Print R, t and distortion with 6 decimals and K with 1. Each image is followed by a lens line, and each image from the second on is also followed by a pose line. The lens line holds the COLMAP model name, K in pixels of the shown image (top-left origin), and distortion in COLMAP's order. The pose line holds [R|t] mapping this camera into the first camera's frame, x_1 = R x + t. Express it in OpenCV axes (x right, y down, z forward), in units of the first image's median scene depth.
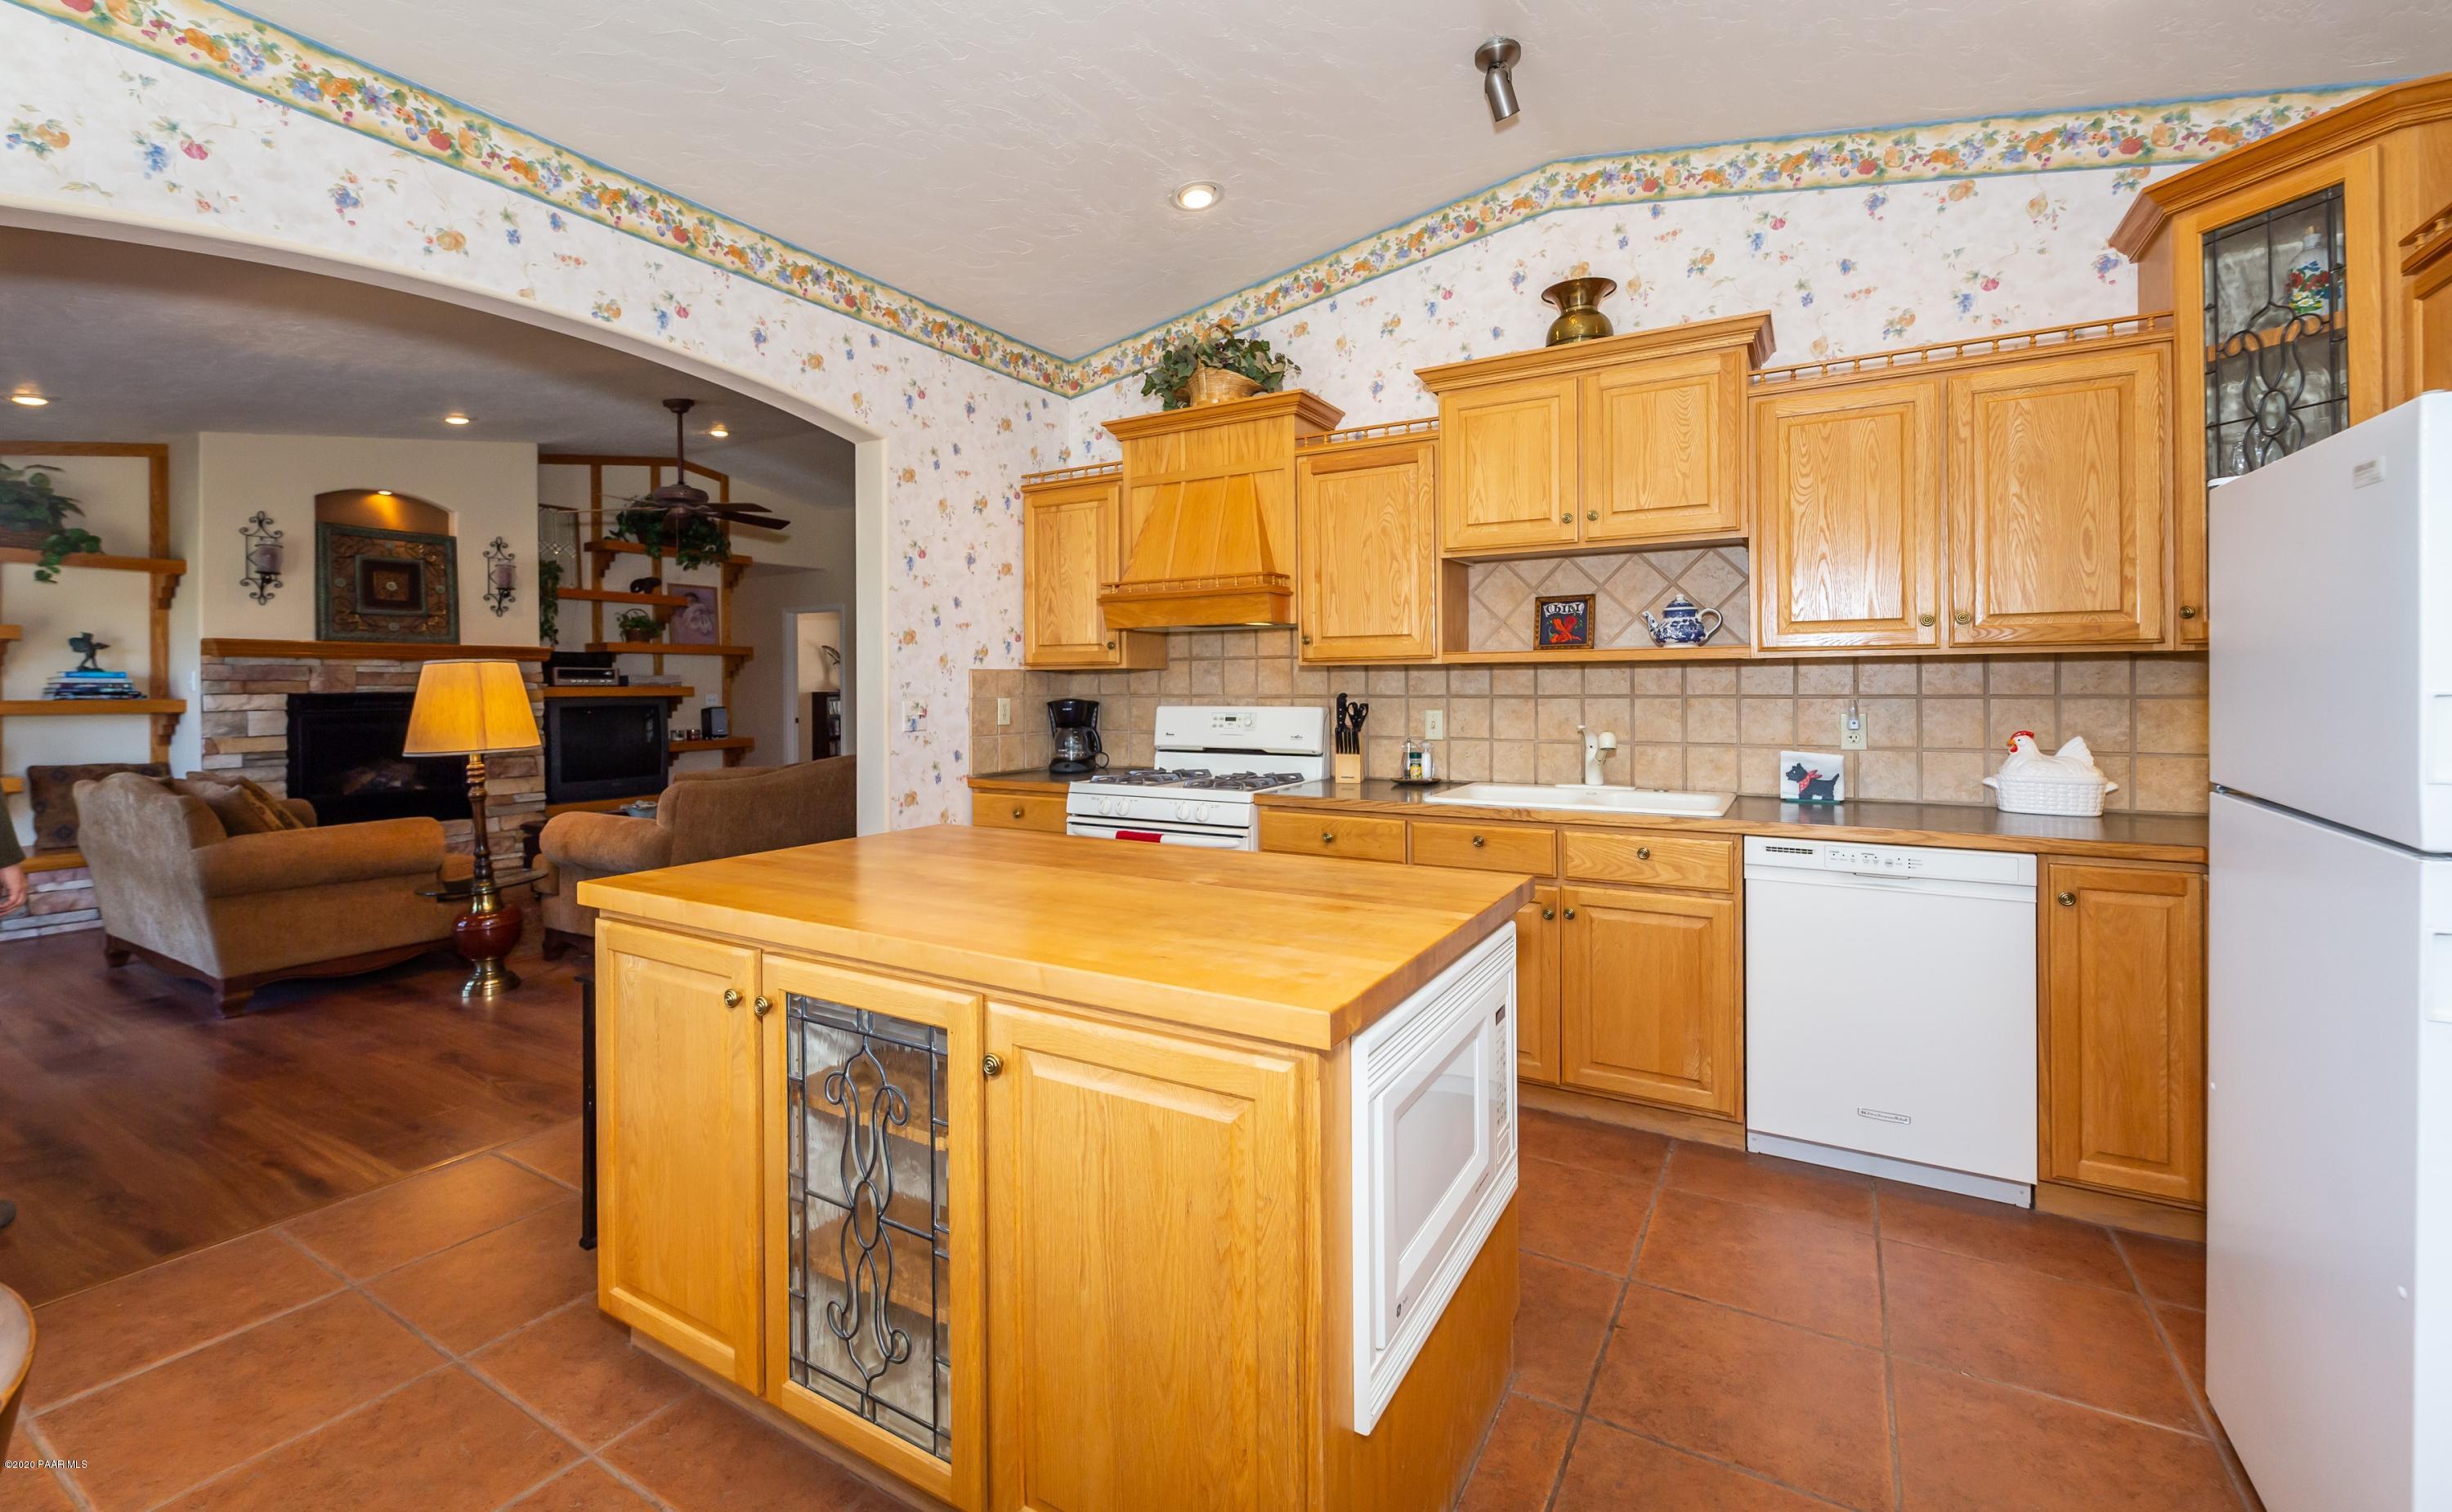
lens RADIAL K [[1004.0, 0, 1264.3], [0, 1004.0, 695.0], [0, 0, 1]] dist [0.001992, -0.002862]
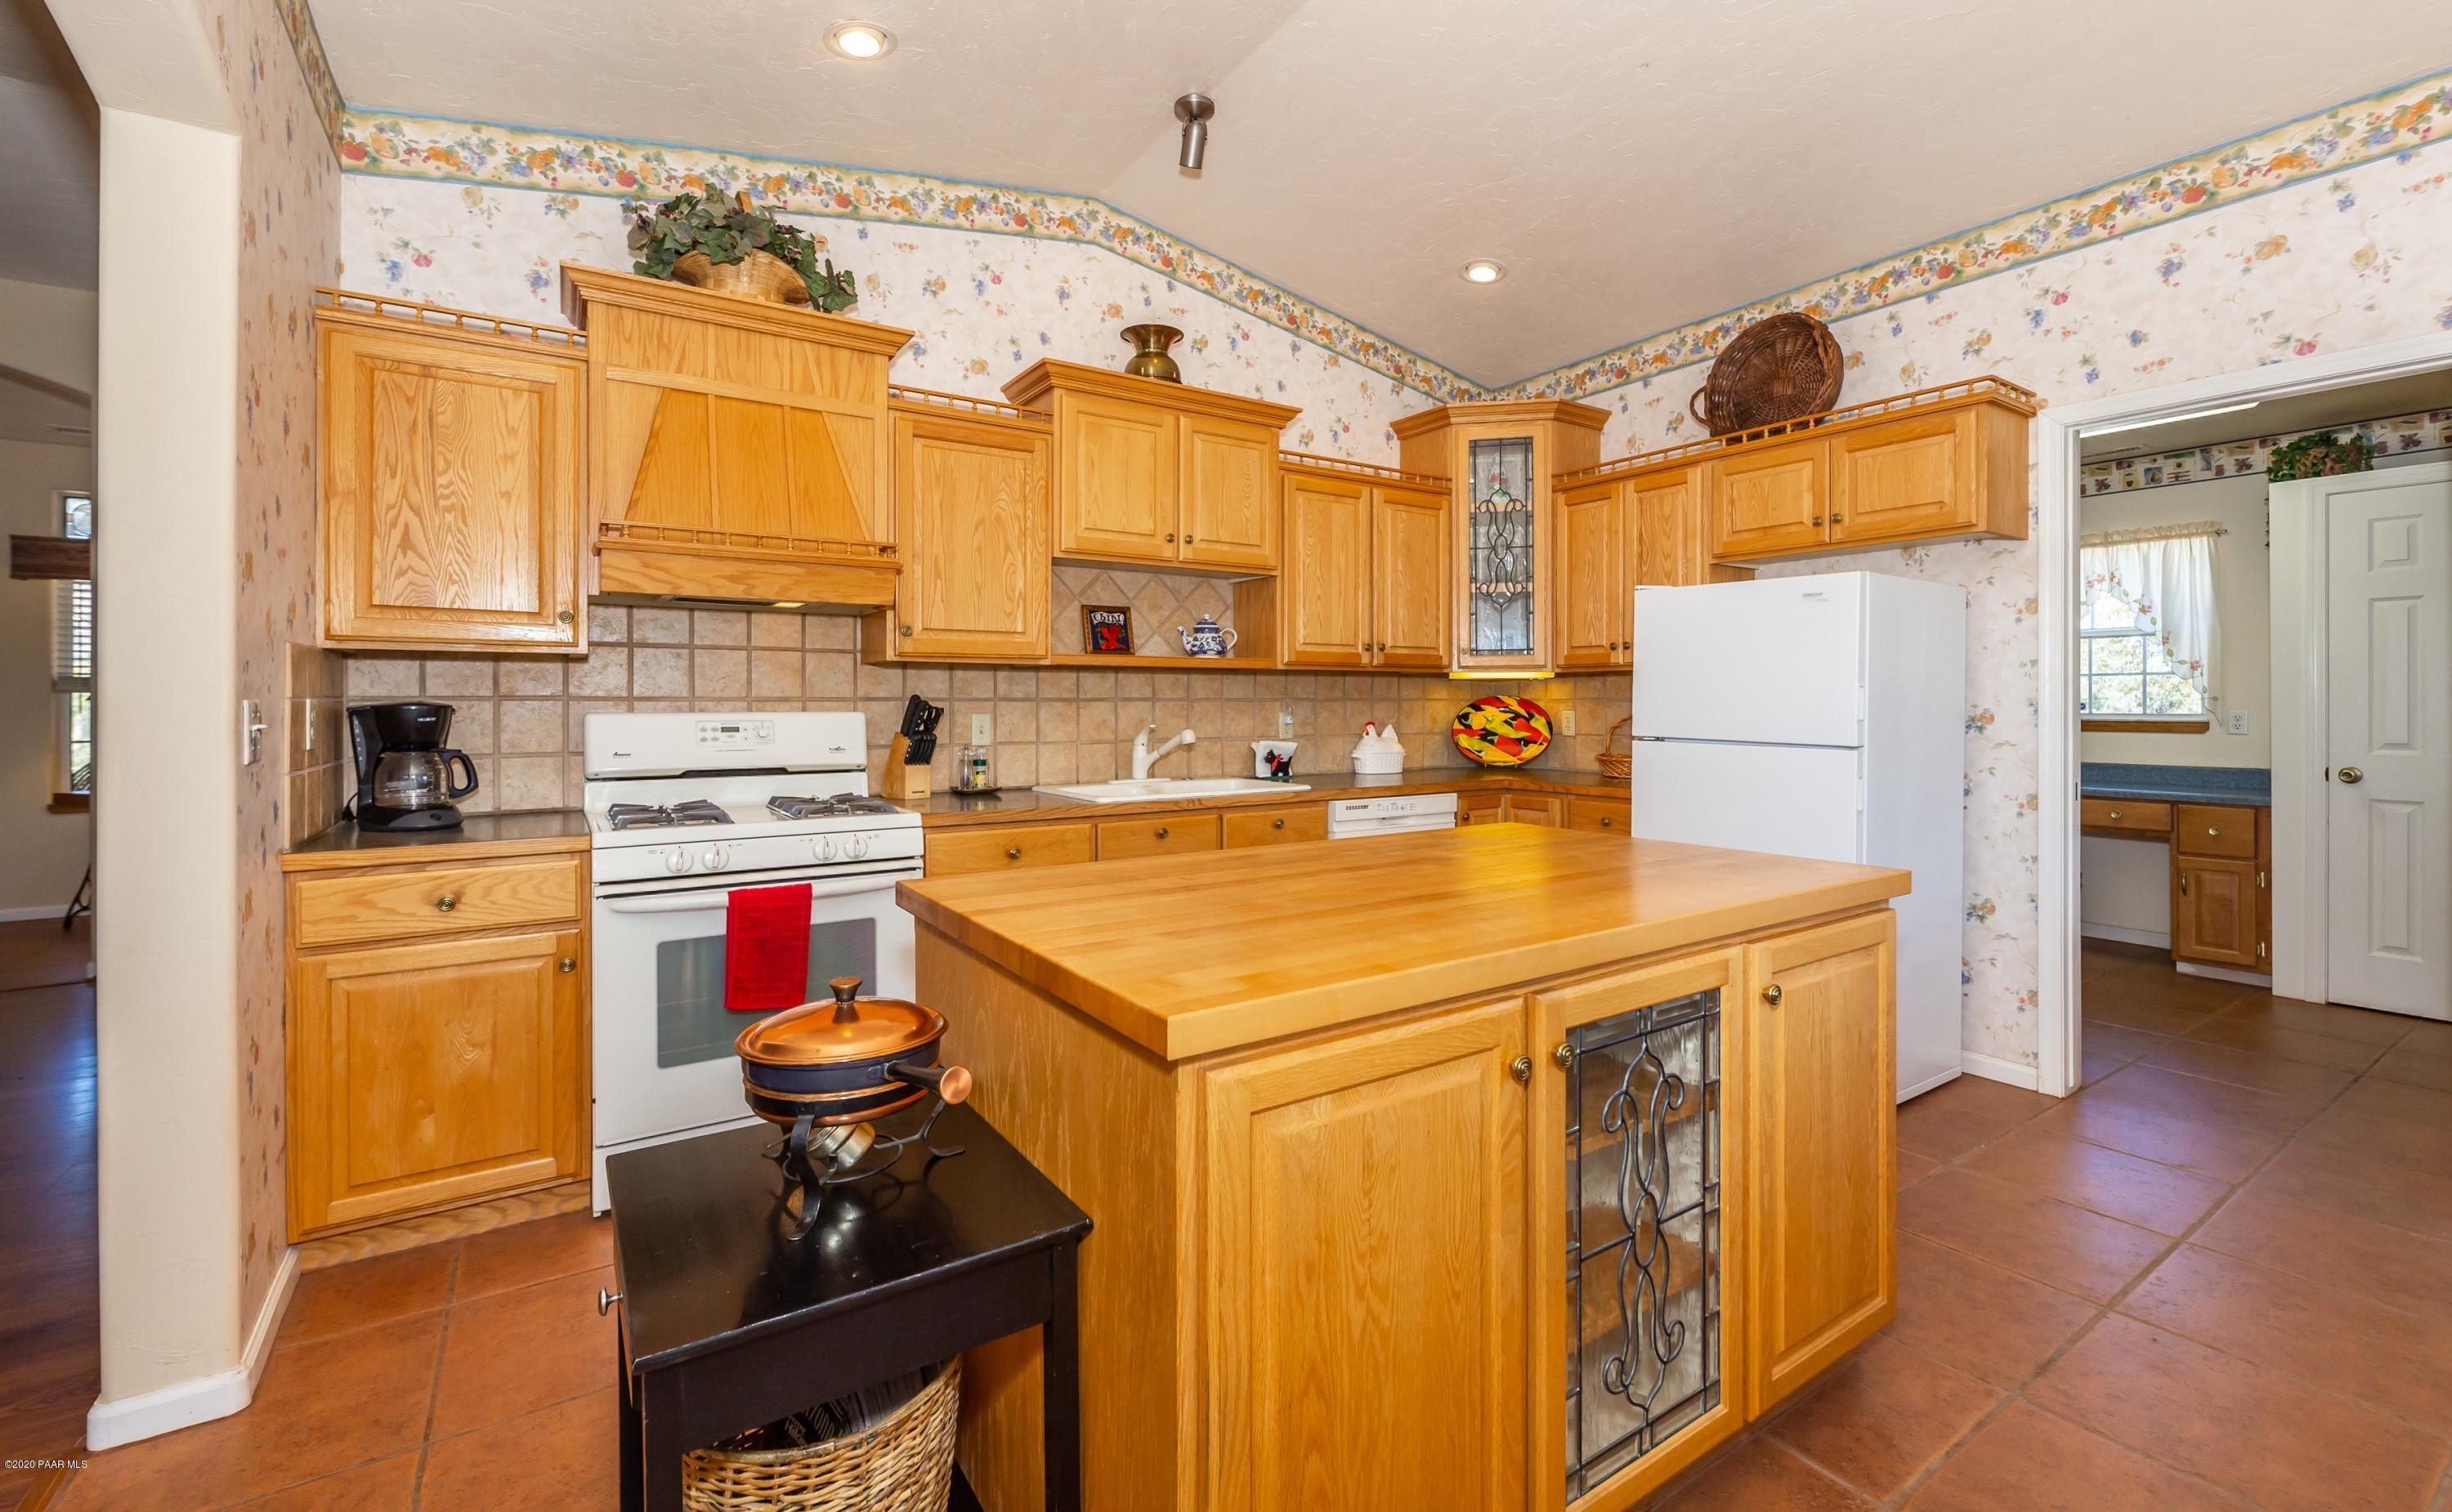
lens RADIAL K [[1004.0, 0, 1219.4], [0, 1004.0, 709.3], [0, 0, 1]] dist [0.001992, -0.002862]
pose [[0.464023, 0.000004, 0.885823, -0.598701], [0.007826, 0.999961, -0.004104, 0.017411], [-0.885788, 0.008836, 0.464005, 0.392917]]
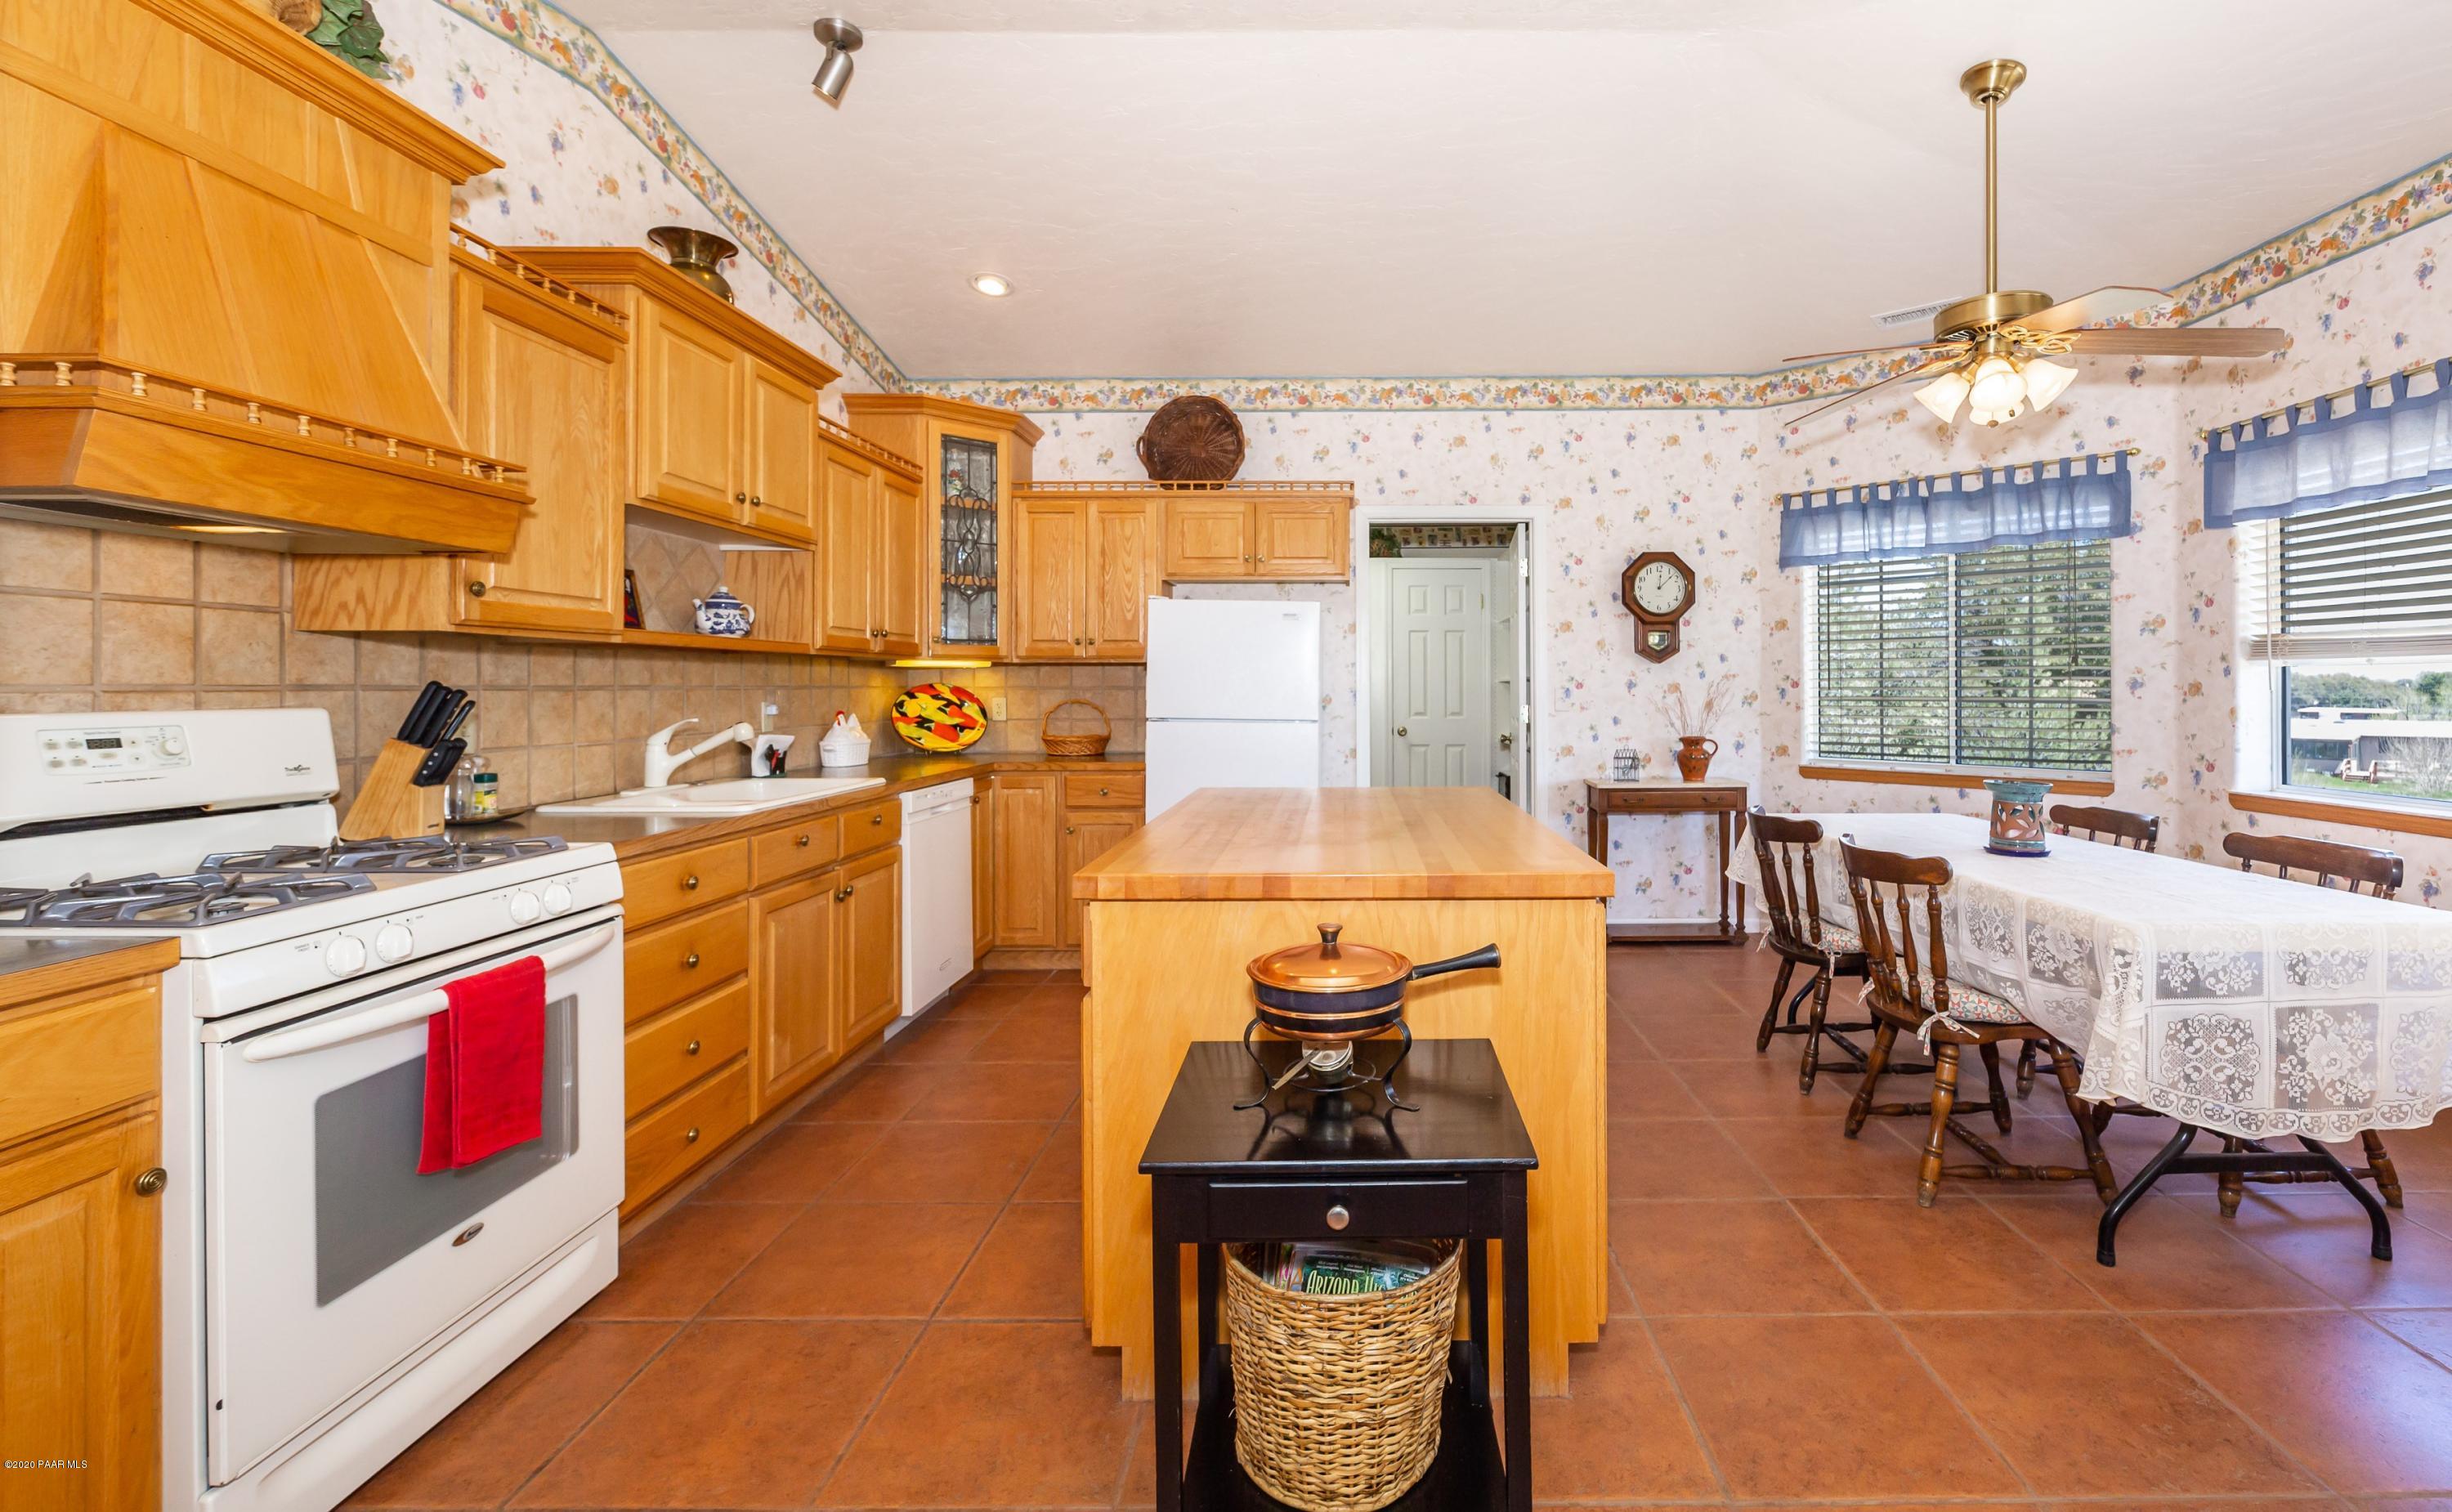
lens RADIAL K [[1027.2, 0, 1336.9], [0, 1027.2, 689.5], [0, 0, 1]] dist [-0.001531, -0.001186]
pose [[-0.472972, 0.004401, 0.881067, -0.731966], [0.013219, 0.999910, 0.002101, 0.009109], [-0.880978, 0.012641, -0.472987, 0.871501]]
